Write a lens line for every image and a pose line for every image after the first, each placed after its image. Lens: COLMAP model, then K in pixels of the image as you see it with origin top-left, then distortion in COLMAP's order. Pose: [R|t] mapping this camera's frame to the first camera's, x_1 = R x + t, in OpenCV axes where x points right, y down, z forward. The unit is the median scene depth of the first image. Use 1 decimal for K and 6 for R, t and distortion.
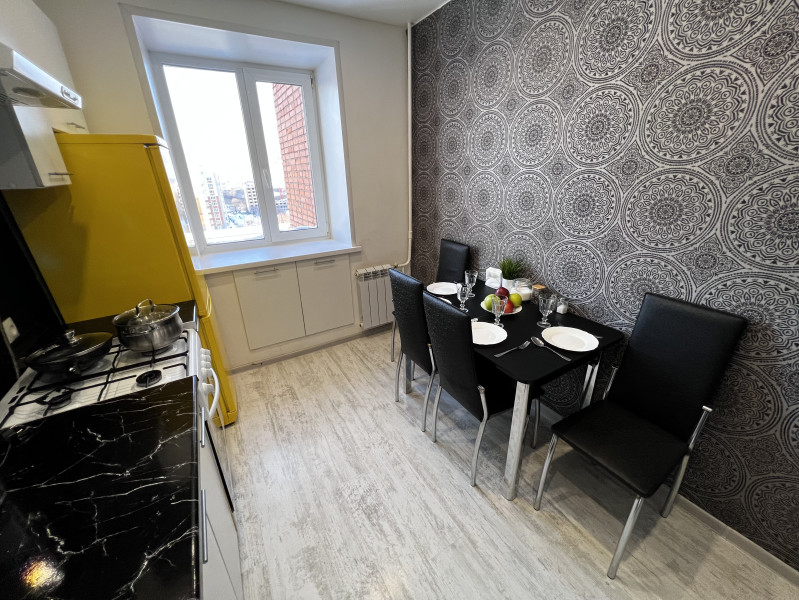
lens RADIAL K [[318.7, 0, 398.5], [0, 318.7, 298.4], [0, 0, 1]] dist [-0.006229, 0.001074]
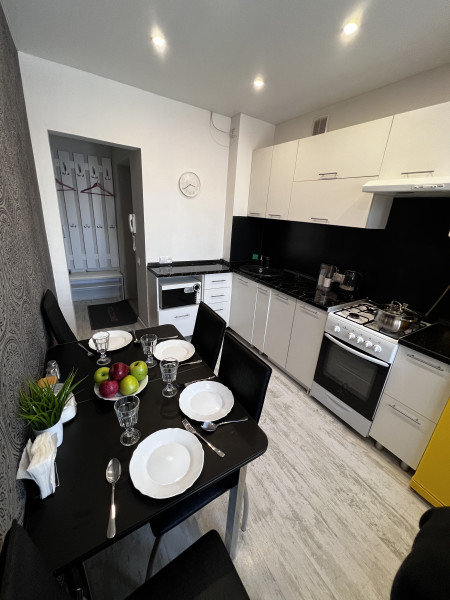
lens RADIAL K [[239.3, 0, 226.9], [0, 239.3, 299.9], [0, 0, 1]] dist [-0.006229, 0.001074]
pose [[-0.998865, -0.034988, -0.032334, 0.103386], [-0.047641, 0.736574, 0.674677, -0.641630], [0.000211, 0.675451, -0.737405, 1.539227]]
